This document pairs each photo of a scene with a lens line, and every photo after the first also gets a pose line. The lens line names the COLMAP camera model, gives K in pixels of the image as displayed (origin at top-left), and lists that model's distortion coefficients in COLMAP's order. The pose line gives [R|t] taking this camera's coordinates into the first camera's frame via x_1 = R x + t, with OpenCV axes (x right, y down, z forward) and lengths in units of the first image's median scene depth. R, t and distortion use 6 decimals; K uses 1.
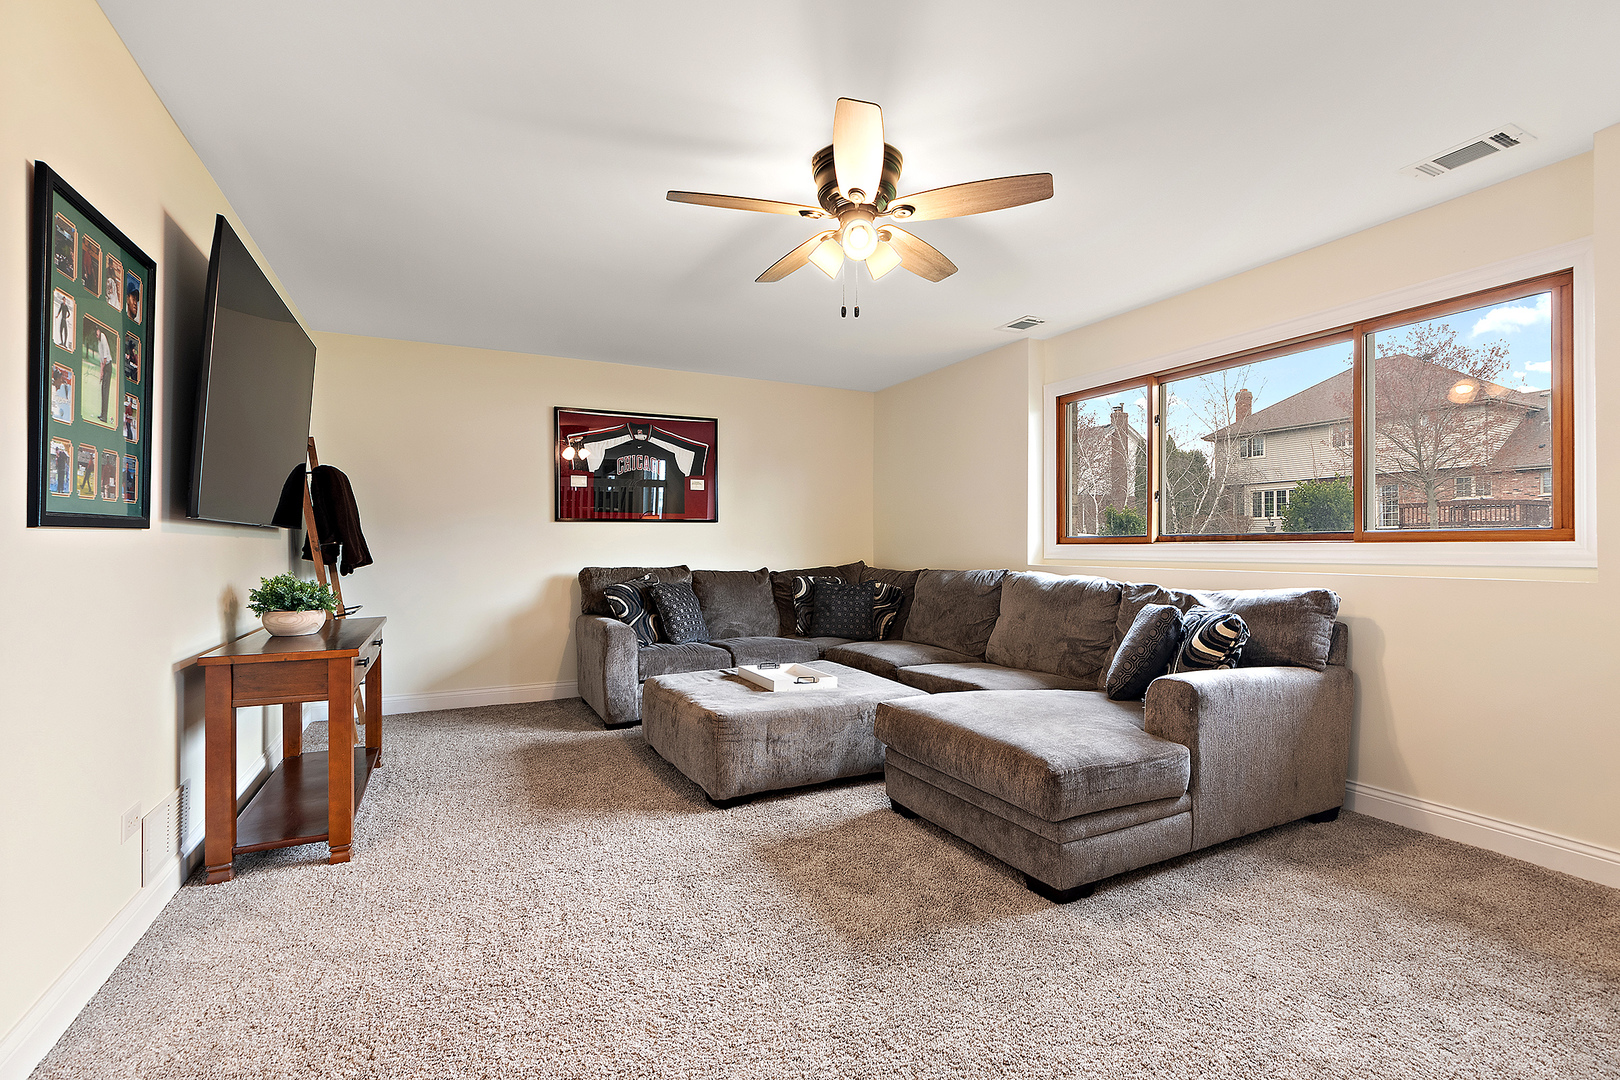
lens RADIAL K [[718.0, 0, 801.9], [0, 718.0, 541.8], [0, 0, 1]] dist [0.002460, 0.000202]
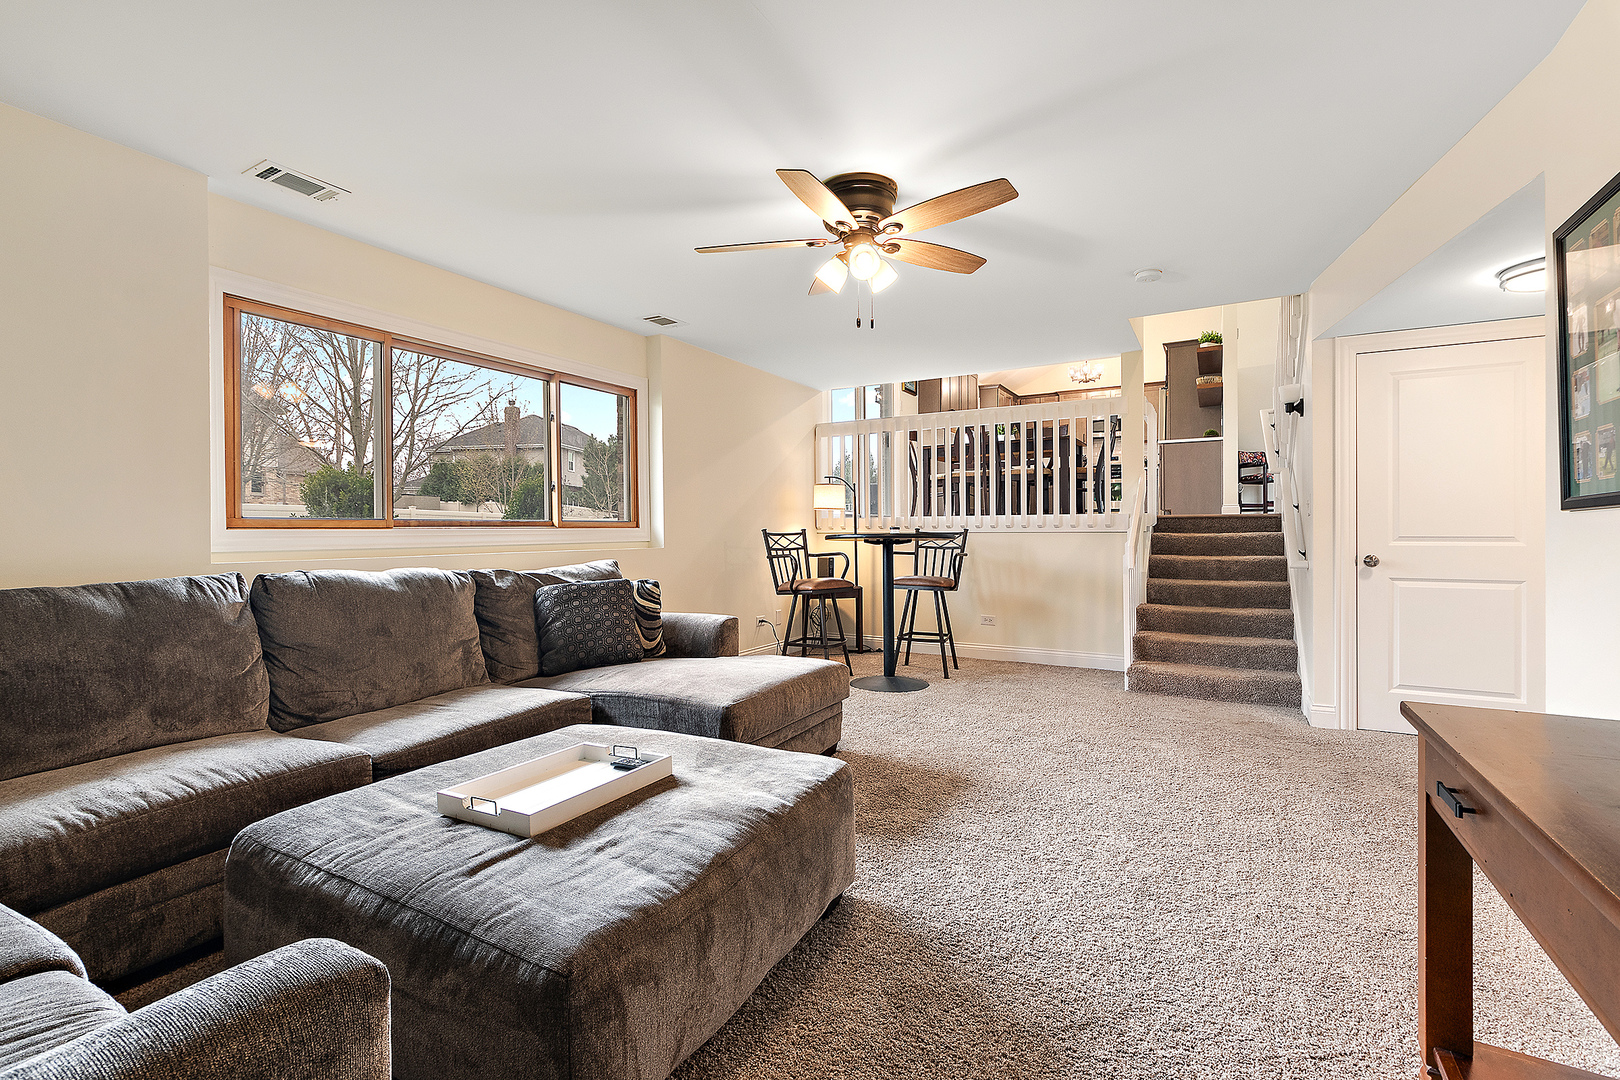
lens RADIAL K [[718.0, 0, 807.7], [0, 718.0, 537.6], [0, 0, 1]] dist [0.002460, 0.000202]
pose [[-0.561552, -0.004482, 0.827430, -0.626886], [-0.000636, 0.999987, 0.004986, 0.010695], [-0.827441, 0.002274, -0.561547, 1.307296]]
